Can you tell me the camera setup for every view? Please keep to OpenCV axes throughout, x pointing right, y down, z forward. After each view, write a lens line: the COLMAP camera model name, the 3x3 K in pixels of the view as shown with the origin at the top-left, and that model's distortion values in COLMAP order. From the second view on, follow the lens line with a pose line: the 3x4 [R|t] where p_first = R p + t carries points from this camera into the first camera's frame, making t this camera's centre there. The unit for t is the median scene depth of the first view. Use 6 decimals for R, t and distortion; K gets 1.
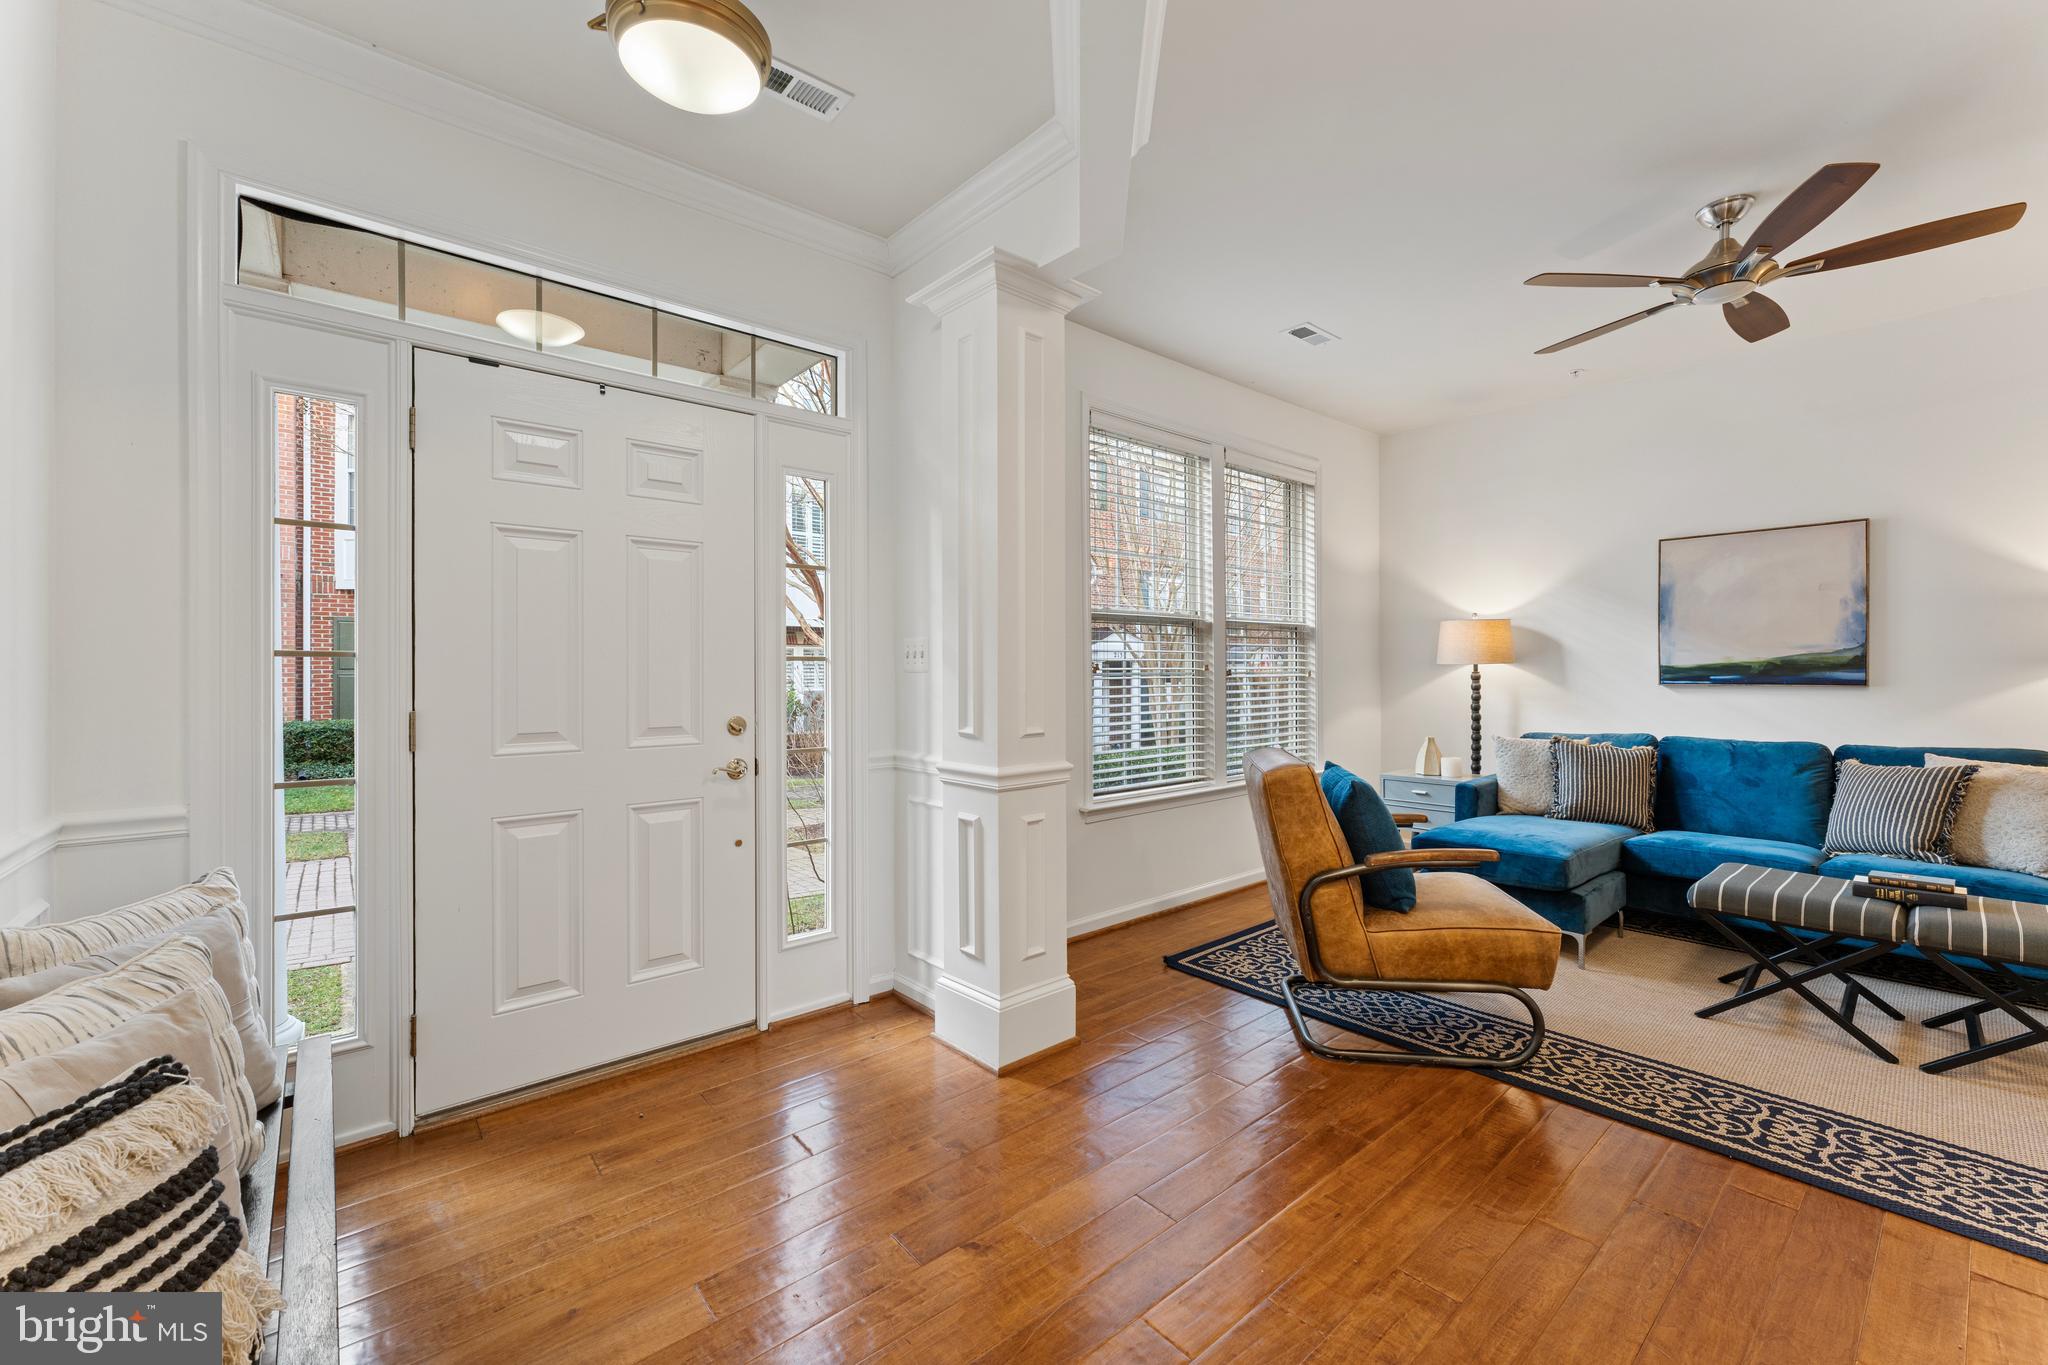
lens RADIAL K [[823.5, 0, 1033.3], [0, 823.5, 677.9], [0, 0, 1]] dist [0.001521, -0.000062]
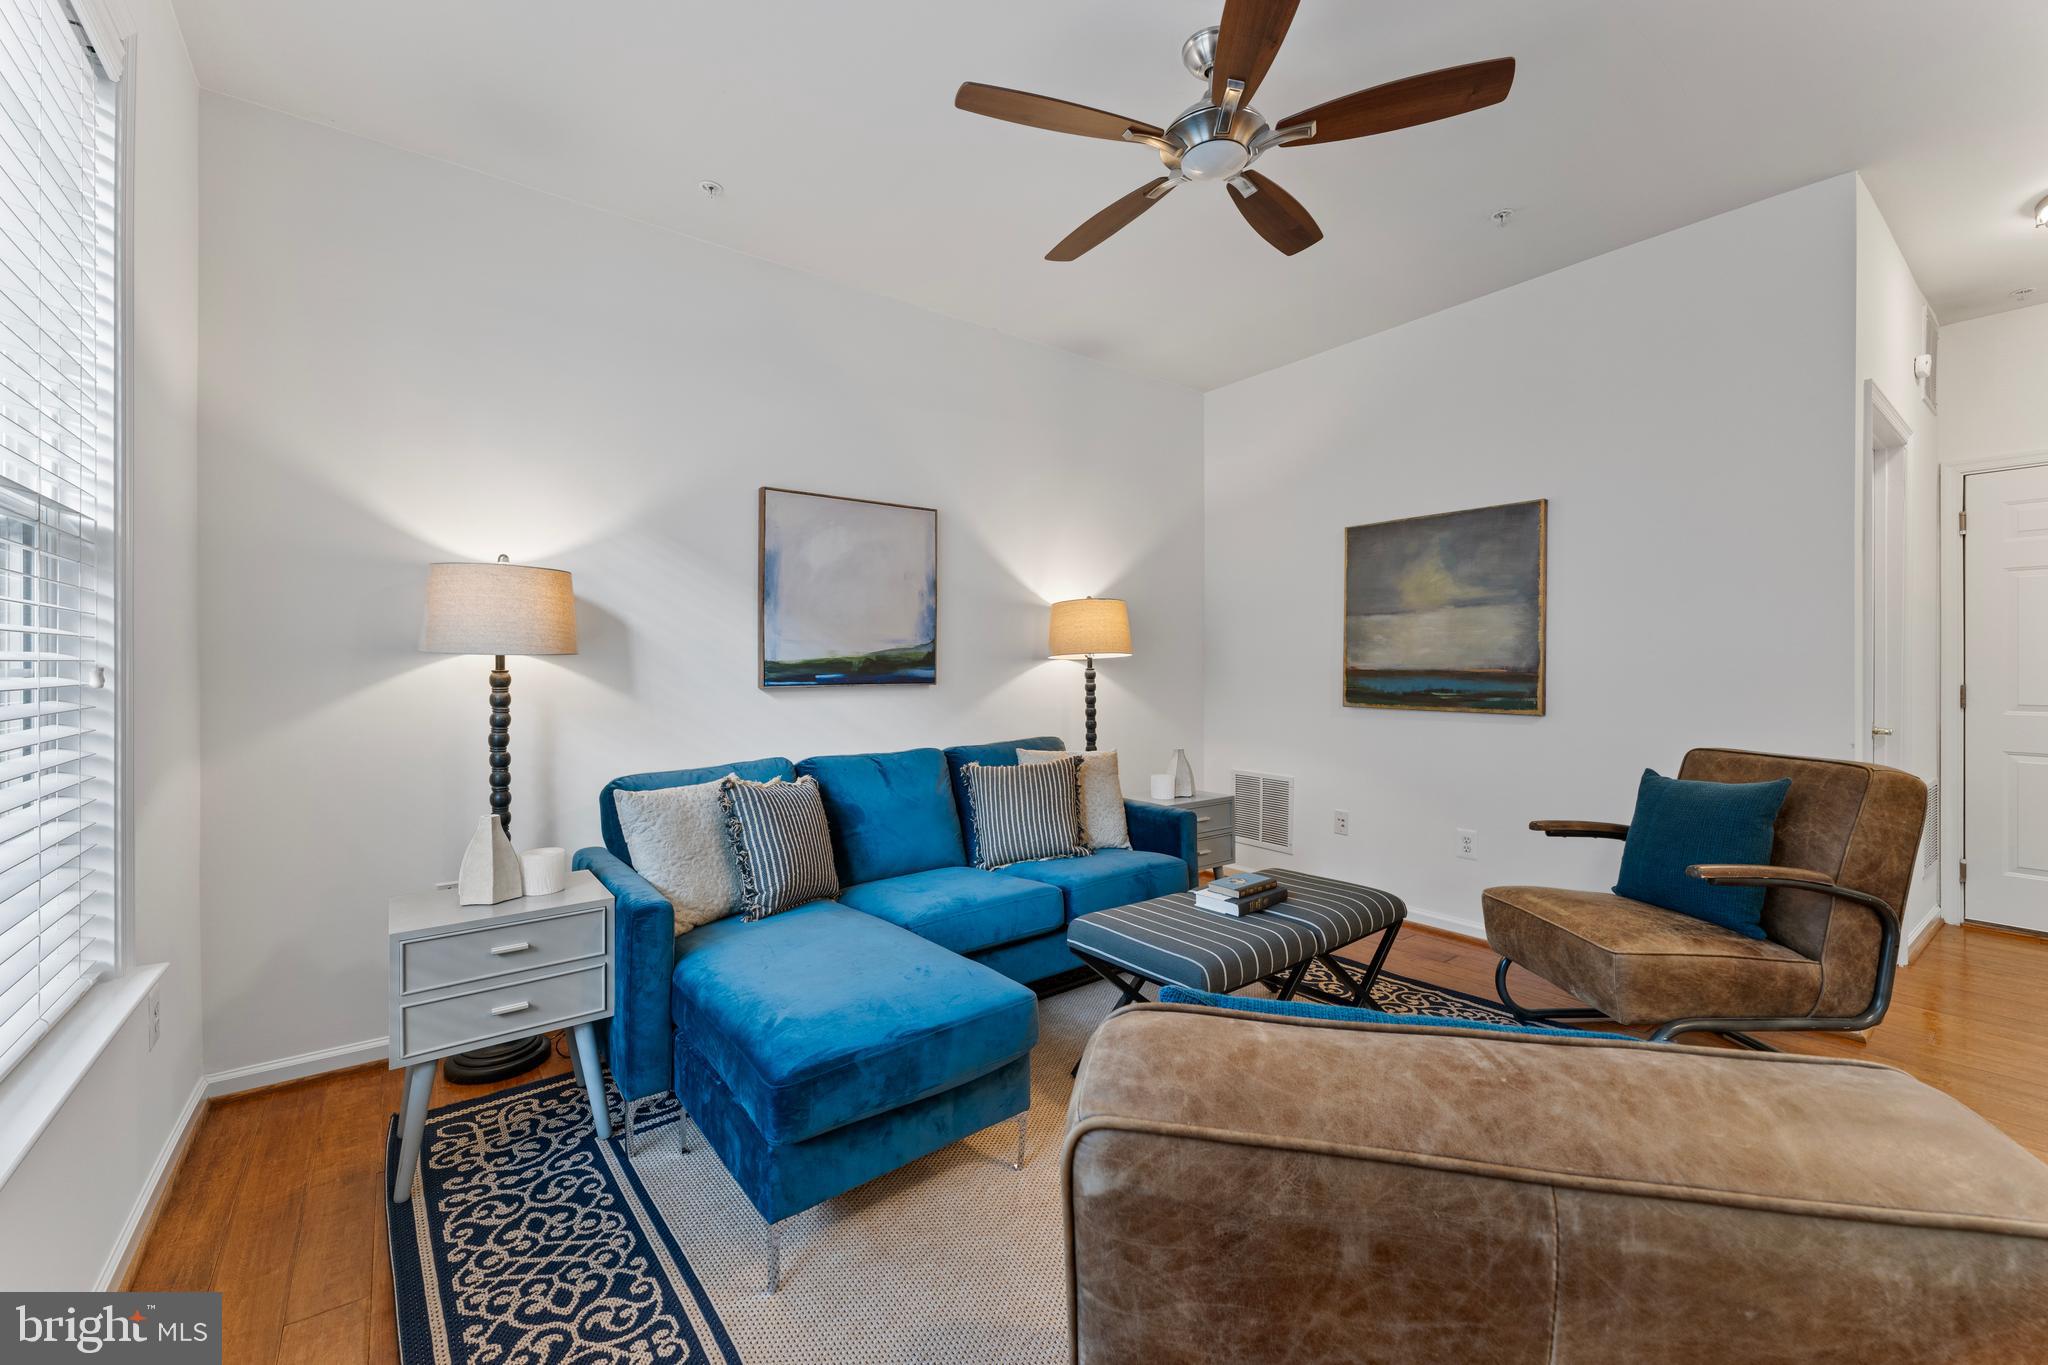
lens RADIAL K [[823.5, 0, 1025.9], [0, 823.5, 668.2], [0, 0, 1]] dist [0.001521, -0.000062]
pose [[0.062064, -0.000838, 0.998072, 0.060112], [0.007854, 0.999969, 0.000352, -0.008060], [-0.998041, 0.007817, 0.062069, 0.816810]]
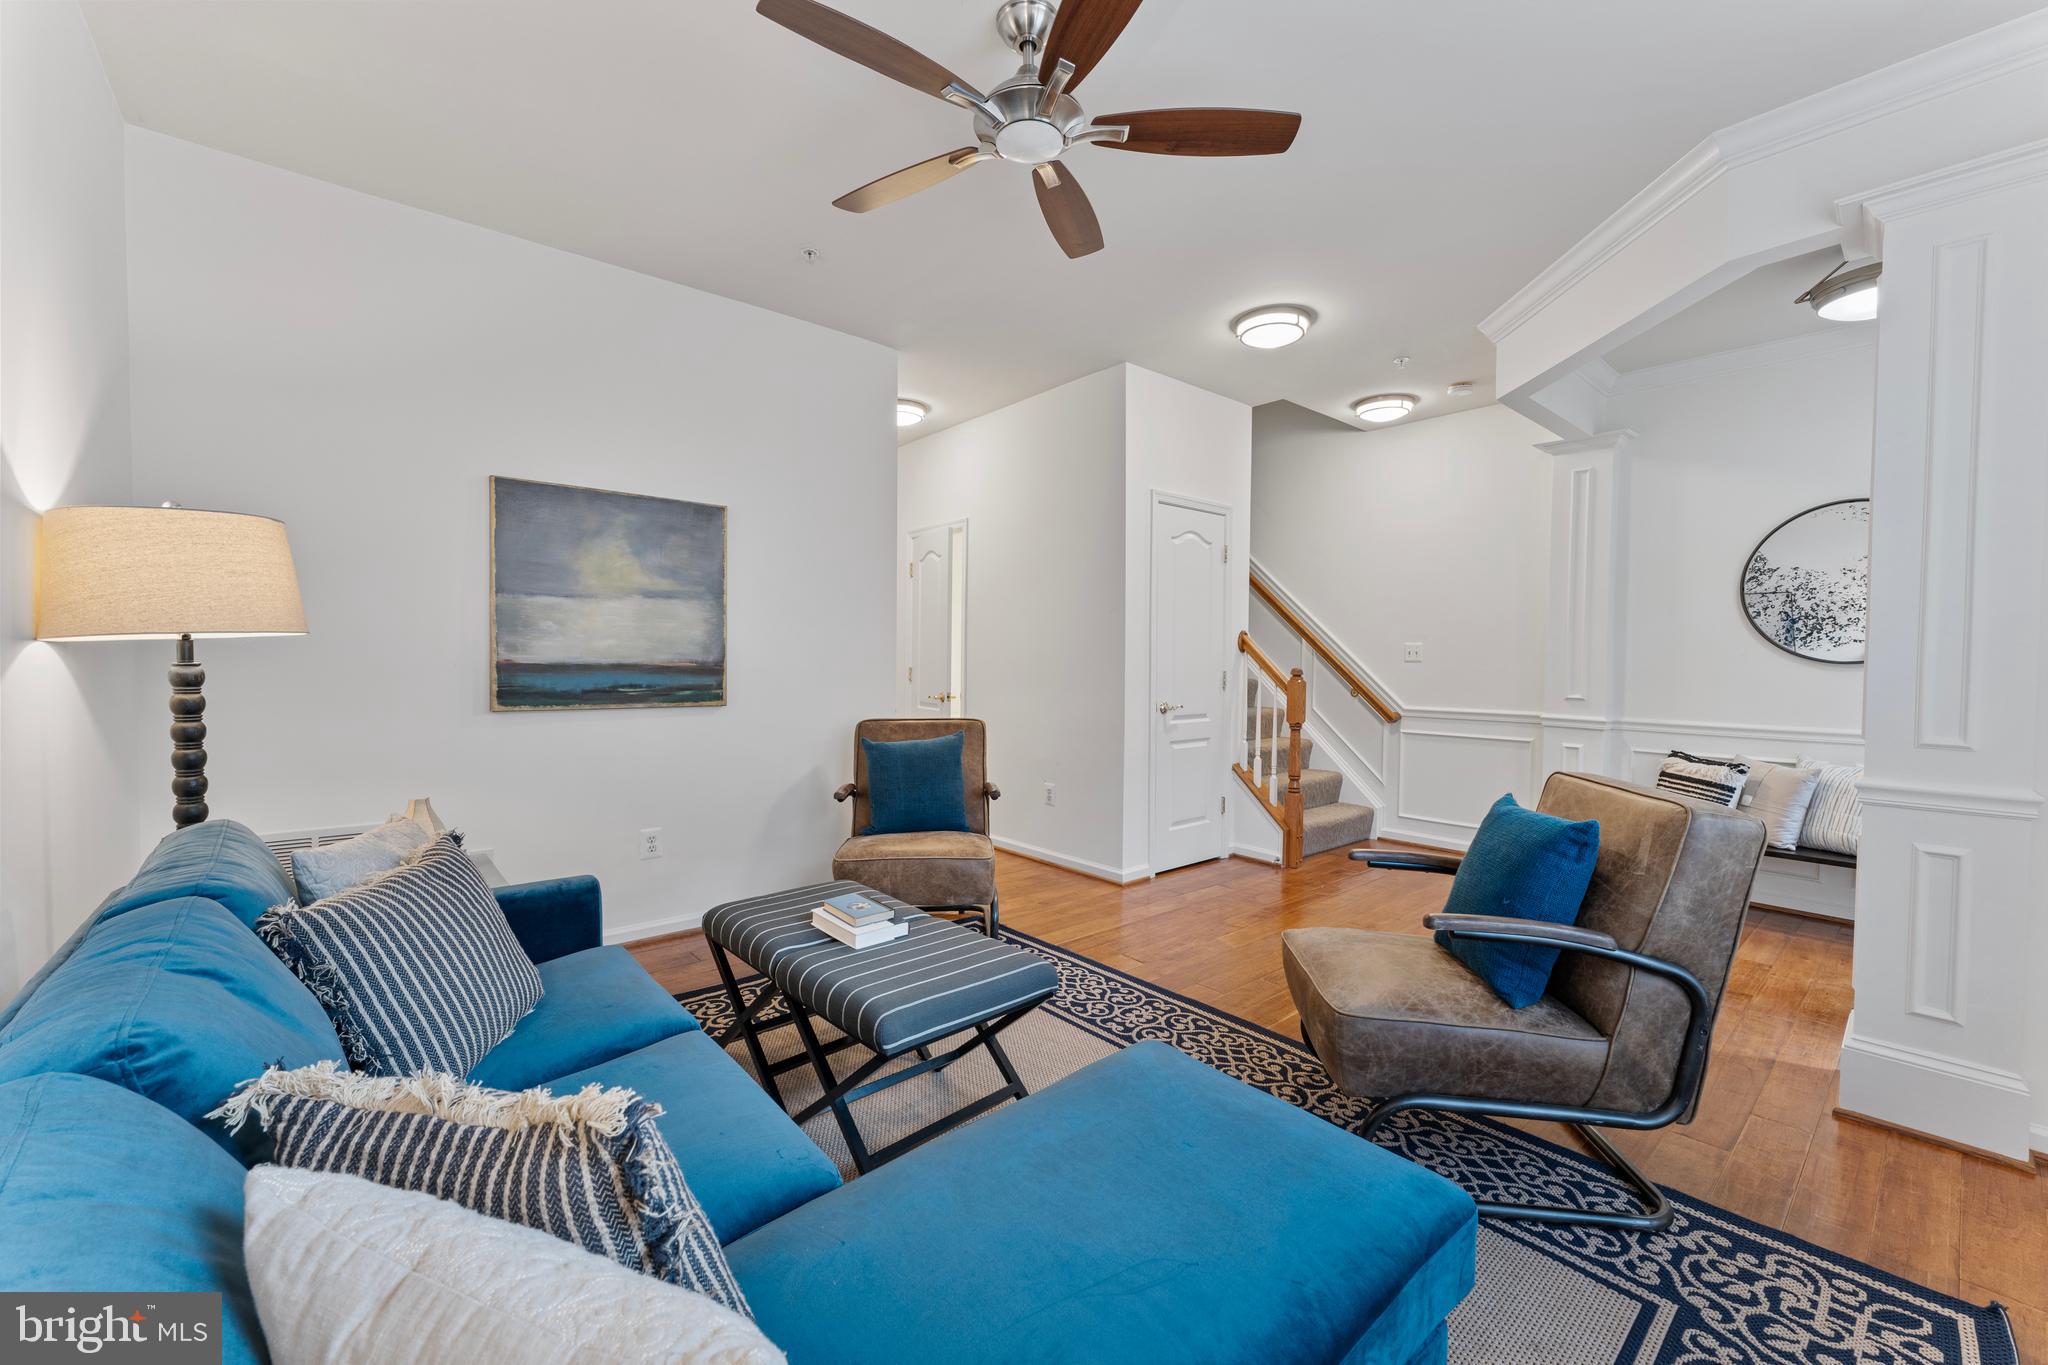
lens RADIAL K [[823.5, 0, 1014.5], [0, 823.5, 680.5], [0, 0, 1]] dist [0.001521, -0.000062]
pose [[-0.999976, -0.006741, -0.001886, 0.620192], [-0.006801, 0.999407, 0.033765, -0.016259], [0.001658, 0.033777, -0.999428, 1.266435]]
